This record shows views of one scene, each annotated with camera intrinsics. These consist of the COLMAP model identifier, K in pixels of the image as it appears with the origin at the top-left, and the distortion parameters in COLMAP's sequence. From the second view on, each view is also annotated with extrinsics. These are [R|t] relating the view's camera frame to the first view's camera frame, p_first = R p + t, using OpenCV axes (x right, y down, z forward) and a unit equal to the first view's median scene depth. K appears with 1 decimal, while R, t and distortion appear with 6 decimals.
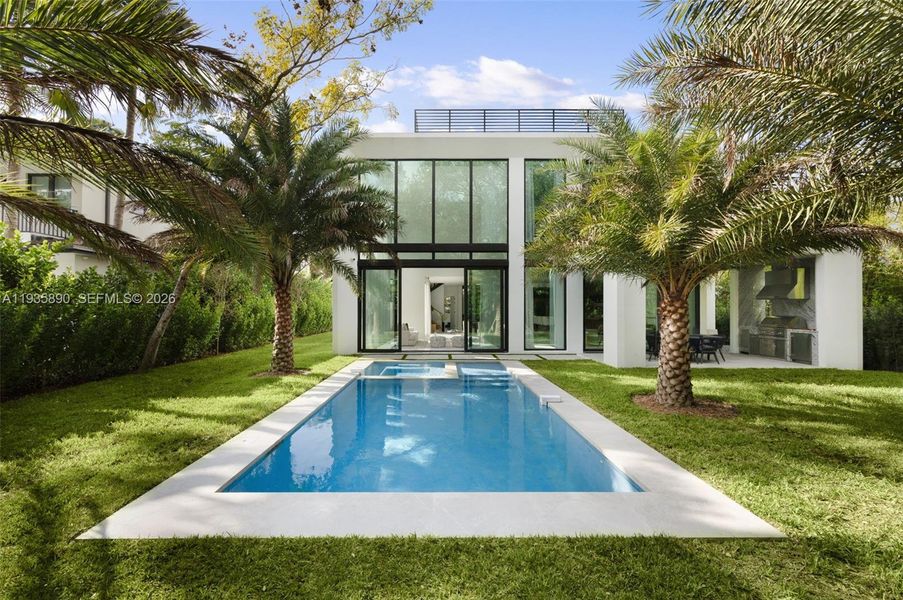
lens RADIAL K [[358.4, 0, 451.5], [0, 358.4, 300.0], [0, 0, 1]] dist [0.001181, 0.000151]
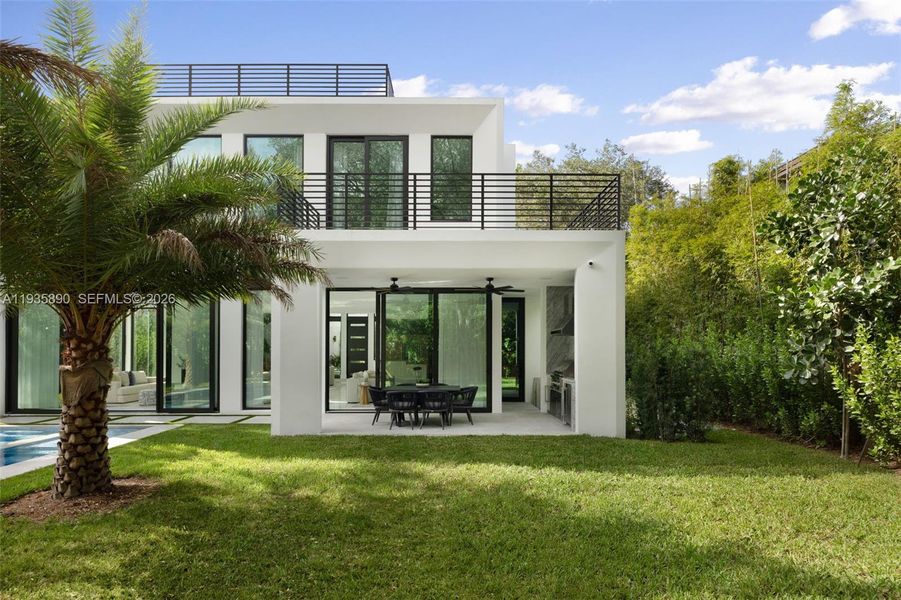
lens RADIAL K [[508.4, 0, 451.2], [0, 508.4, 334.3], [0, 0, 1]] dist [0.000777, -0.000132]
pose [[0.999636, -0.001646, 0.026922, 0.440563], [0.001704, 0.999996, -0.002163, -0.004182], [-0.026919, 0.002208, 0.999635, 0.006585]]
